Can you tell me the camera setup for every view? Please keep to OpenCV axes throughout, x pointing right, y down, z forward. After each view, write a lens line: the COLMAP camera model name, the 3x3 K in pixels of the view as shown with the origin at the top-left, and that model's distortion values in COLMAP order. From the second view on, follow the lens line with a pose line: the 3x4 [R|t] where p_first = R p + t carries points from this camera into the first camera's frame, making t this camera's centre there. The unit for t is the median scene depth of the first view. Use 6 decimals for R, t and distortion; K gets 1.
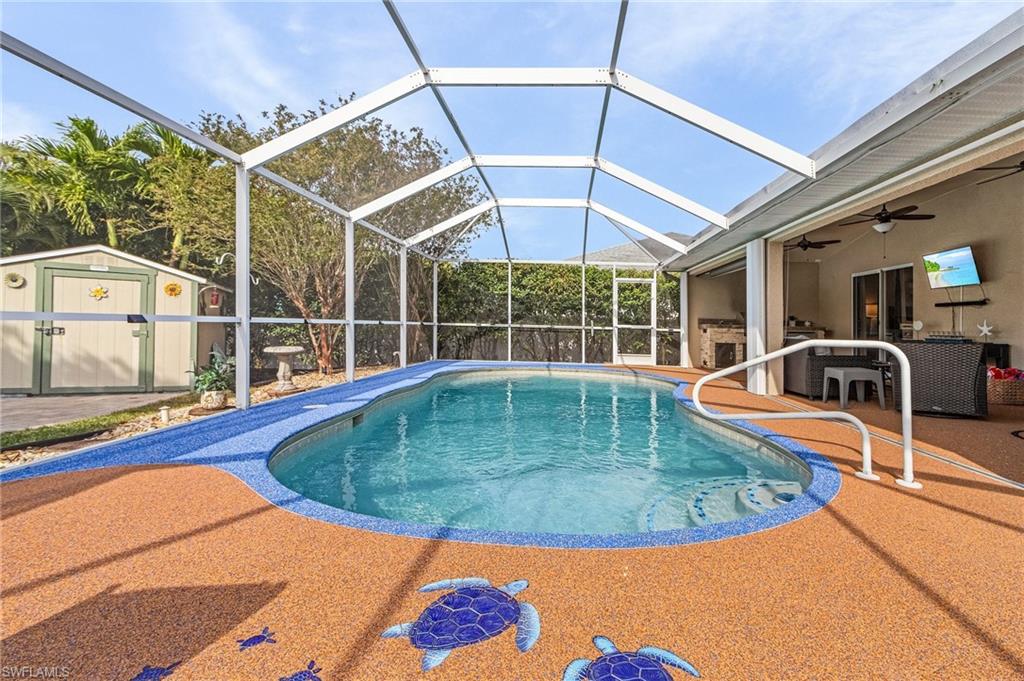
lens RADIAL K [[499.5, 0, 537.7], [0, 499.5, 316.9], [0, 0, 1]] dist [0.008224, -0.001139]
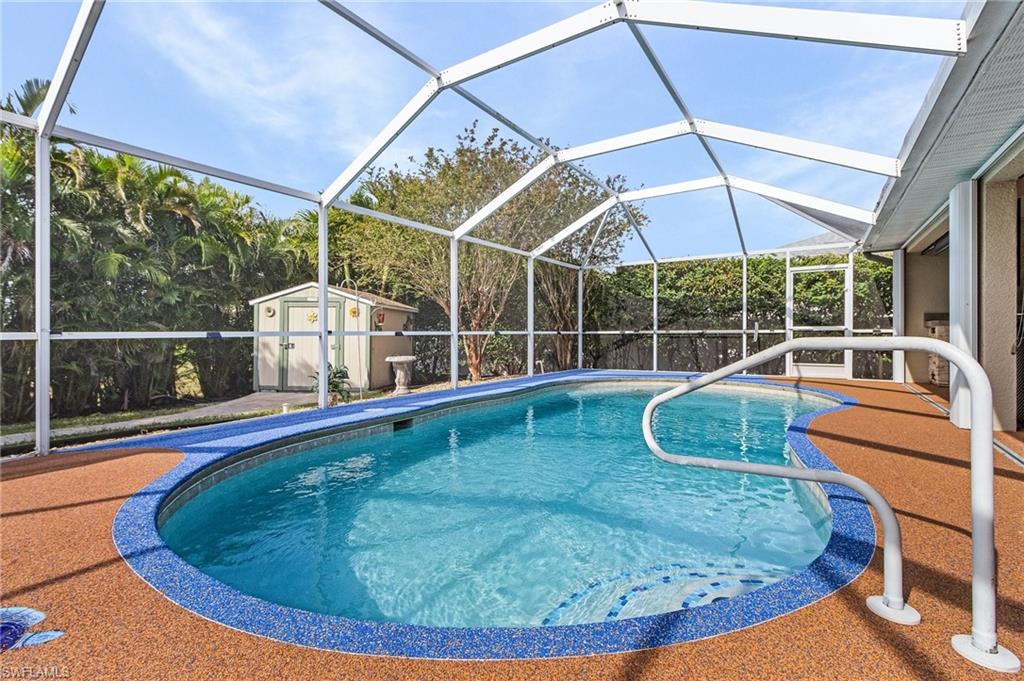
lens RADIAL K [[479.2, 0, 511.9], [0, 479.2, 335.8], [0, 0, 1]] dist [-0.001427, 0.002378]
pose [[0.853179, -0.027551, -0.520890, 0.195377], [0.036481, 0.999311, 0.006899, 0.009610], [0.520341, -0.024889, 0.853596, 0.133988]]
